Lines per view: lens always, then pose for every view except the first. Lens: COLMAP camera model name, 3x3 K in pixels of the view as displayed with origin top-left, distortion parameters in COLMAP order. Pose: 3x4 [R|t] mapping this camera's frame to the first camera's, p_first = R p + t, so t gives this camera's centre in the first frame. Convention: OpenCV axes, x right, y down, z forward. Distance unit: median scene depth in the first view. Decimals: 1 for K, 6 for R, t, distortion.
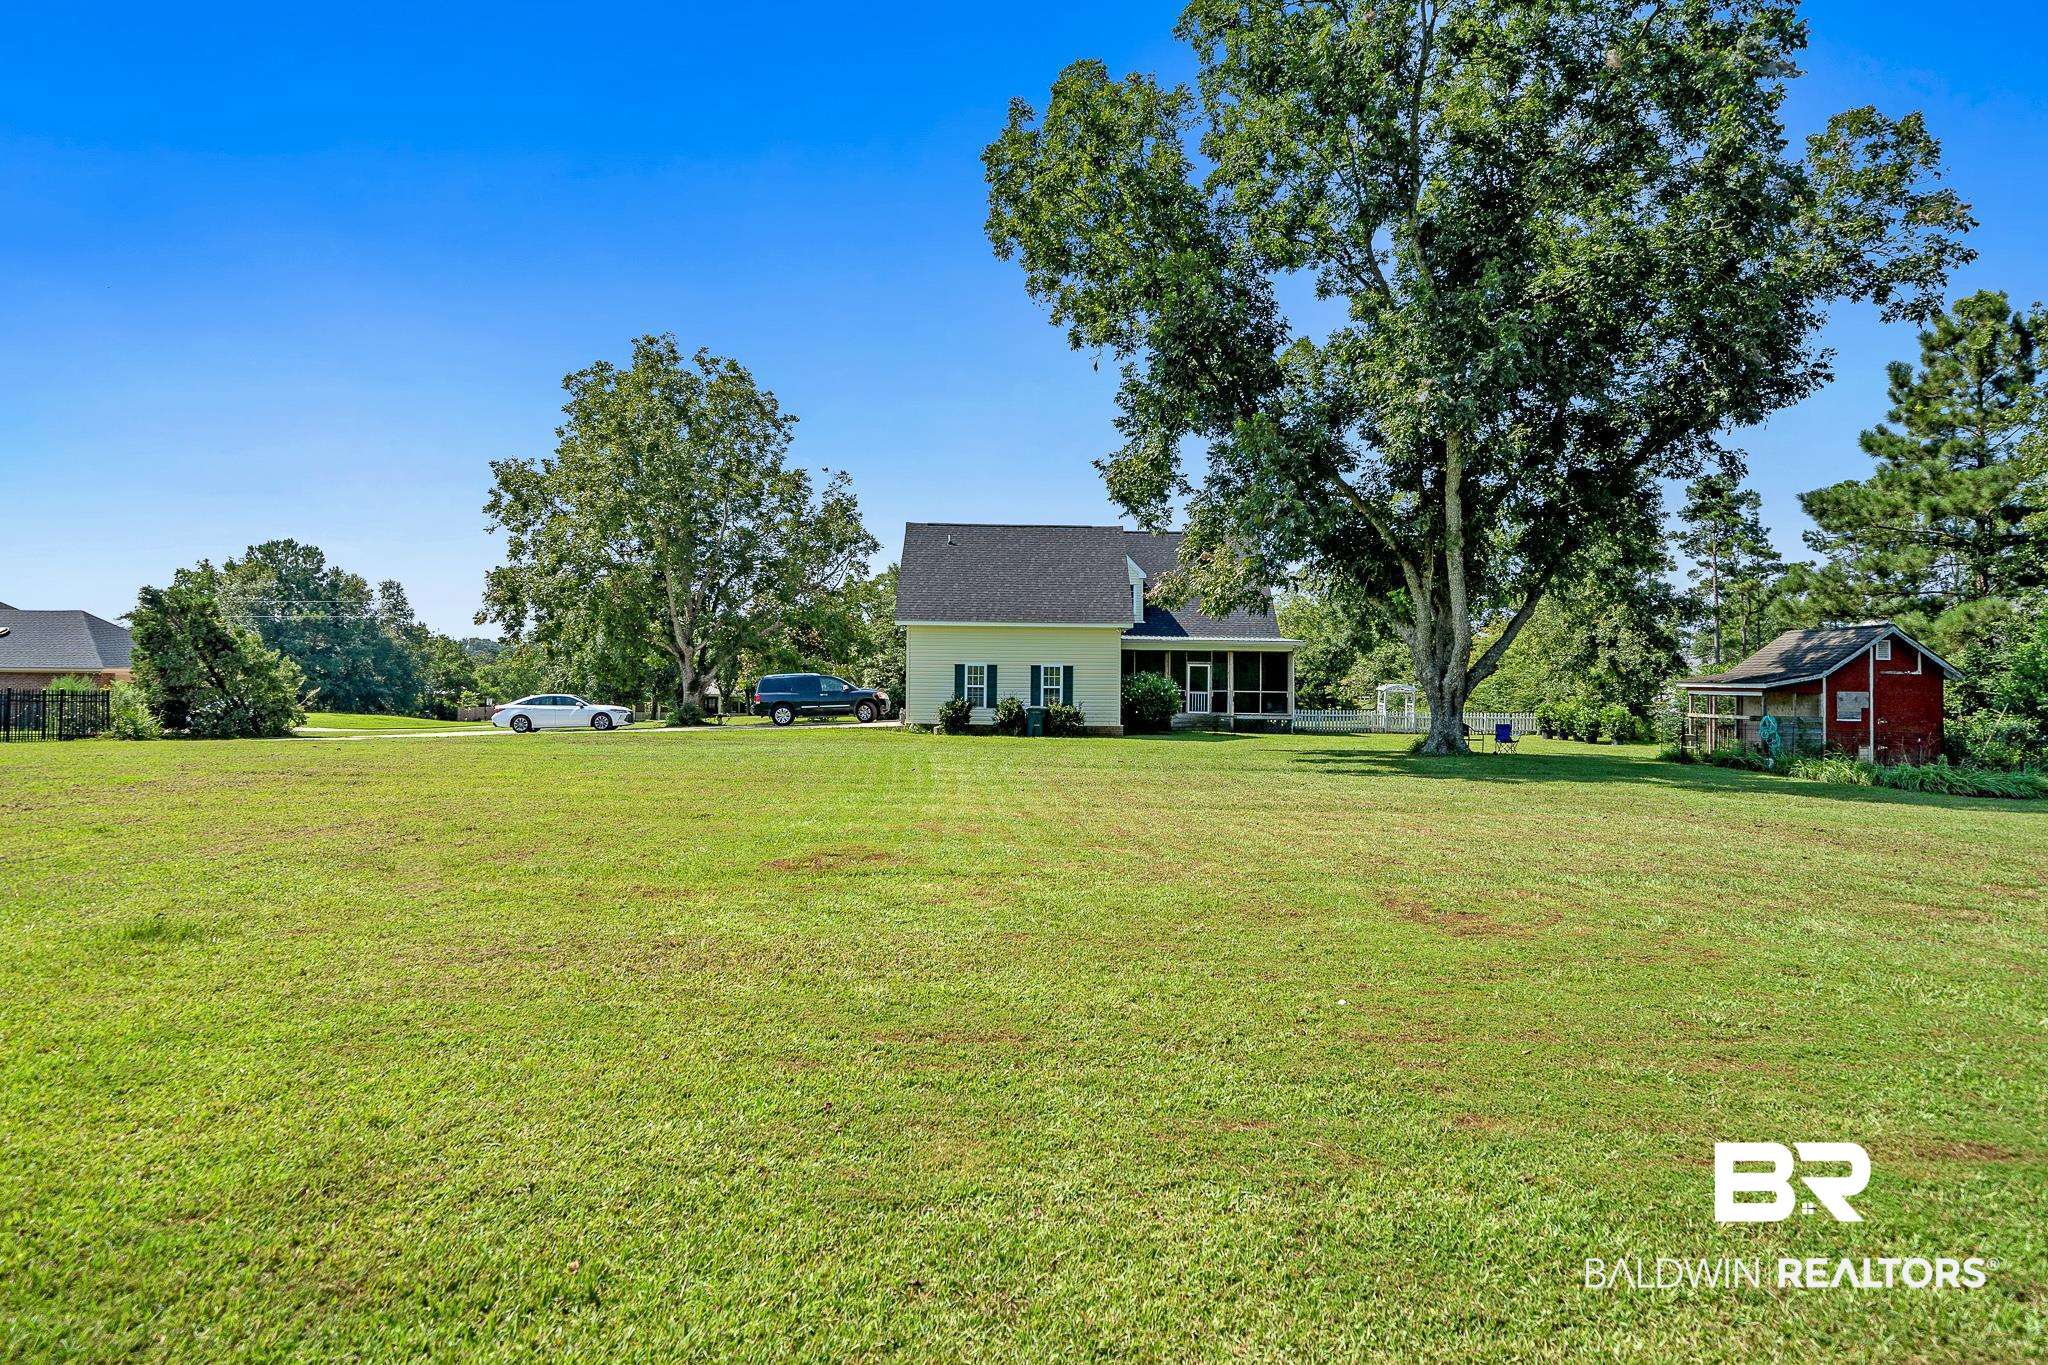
lens RADIAL K [[1242.2, 0, 1024.0], [0, 1242.2, 683.8], [0, 0, 1]] dist [-0.002500, 0.000081]
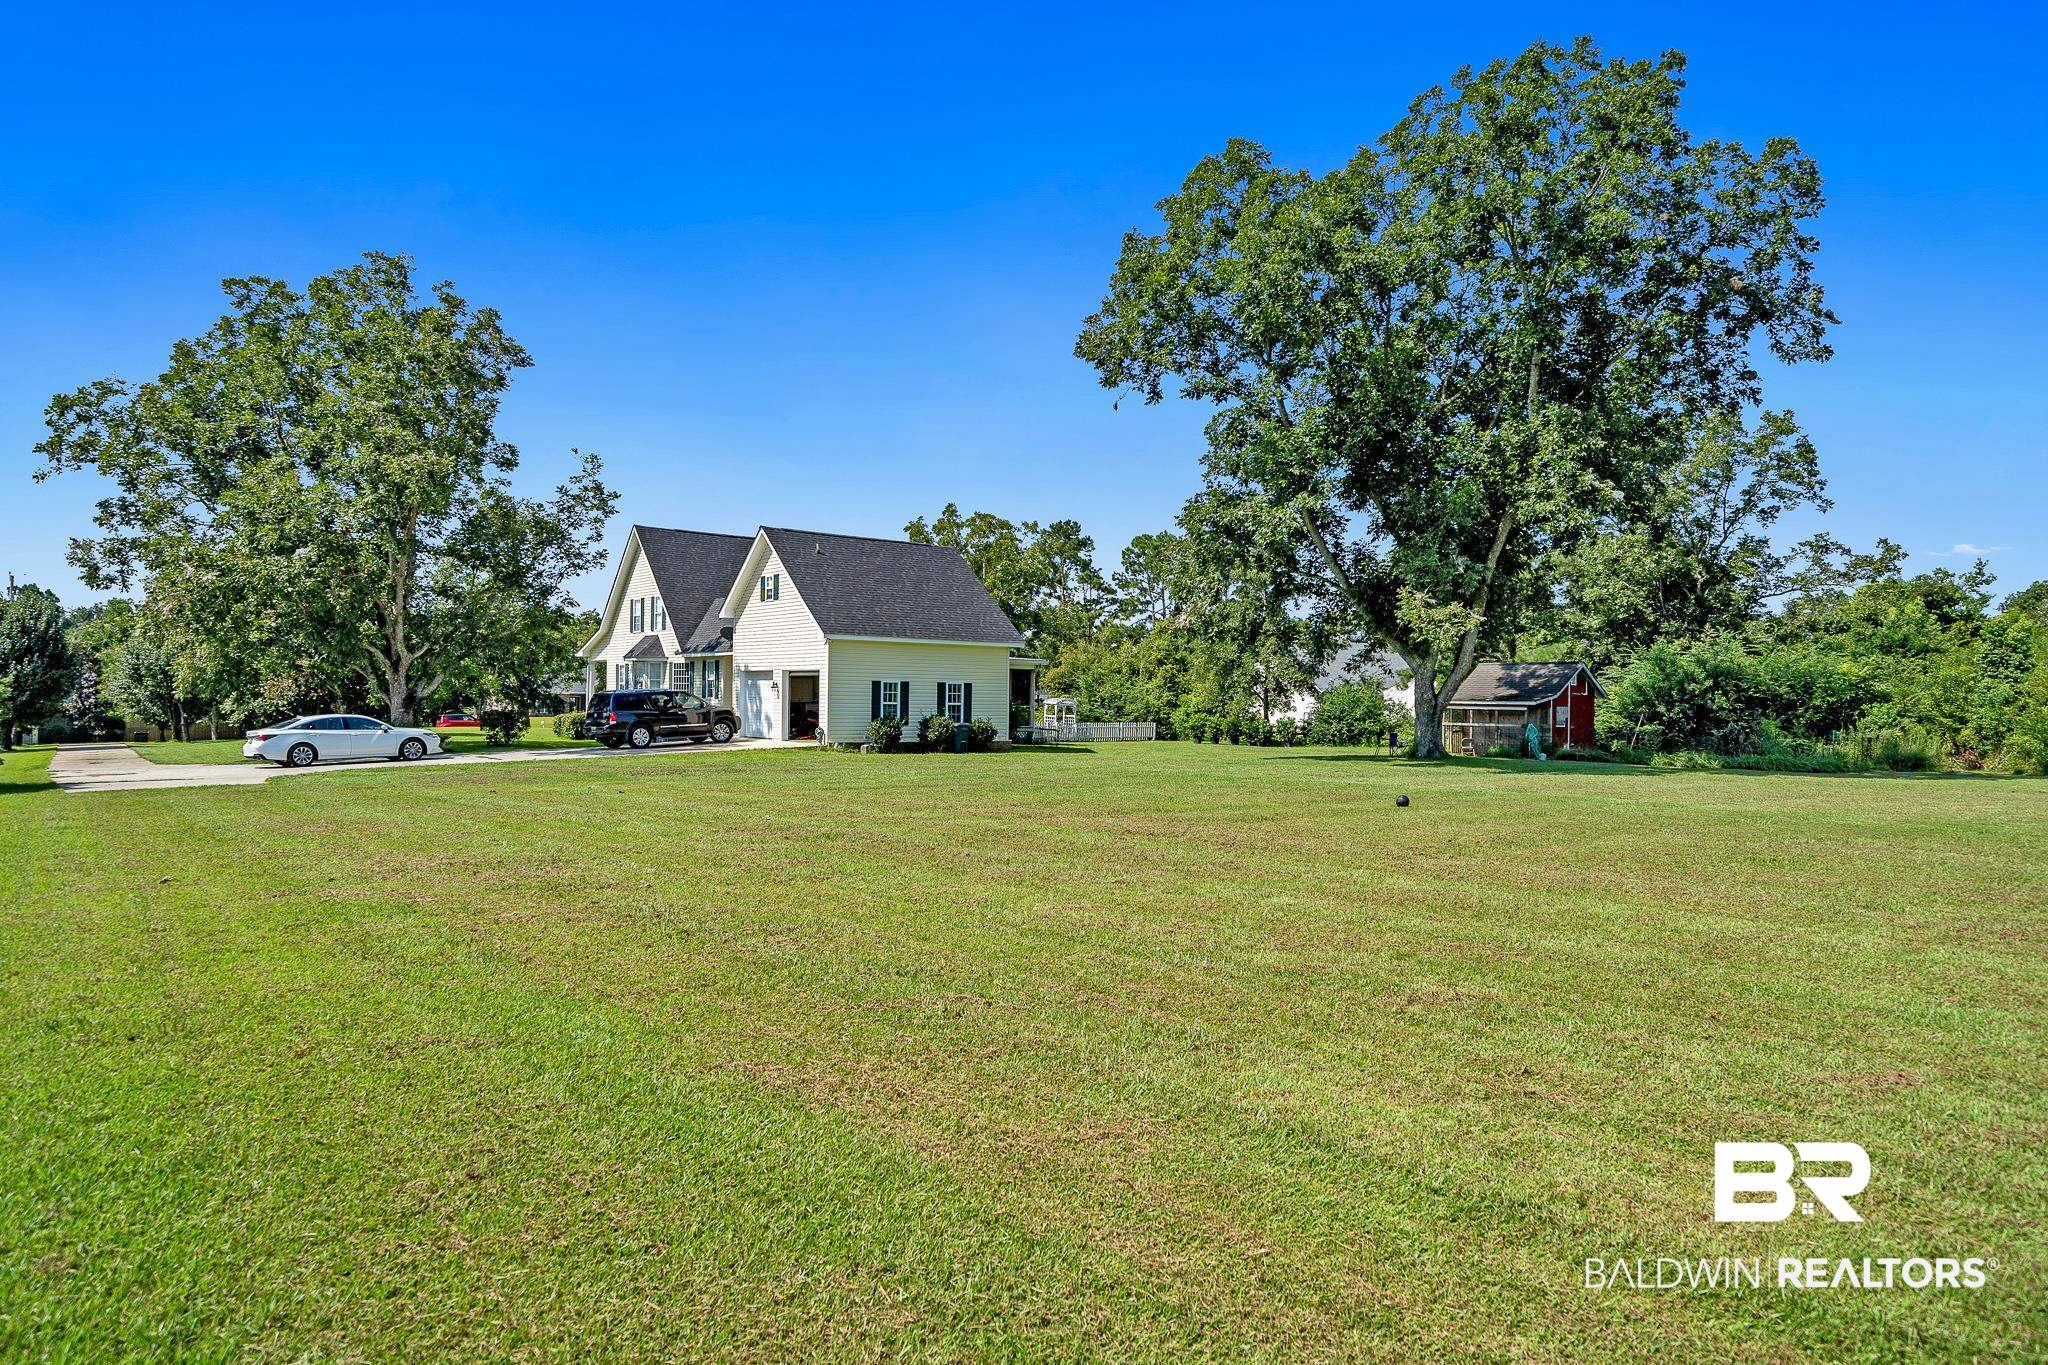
lens RADIAL K [[1242.2, 0, 1024.0], [0, 1242.2, 688.3], [0, 0, 1]] dist [-0.002500, 0.000081]
pose [[0.802067, 0.004038, 0.597221, -0.537674], [-0.002610, 0.999991, -0.003256, -0.006895], [-0.597229, 0.001053, 0.802070, 0.152955]]
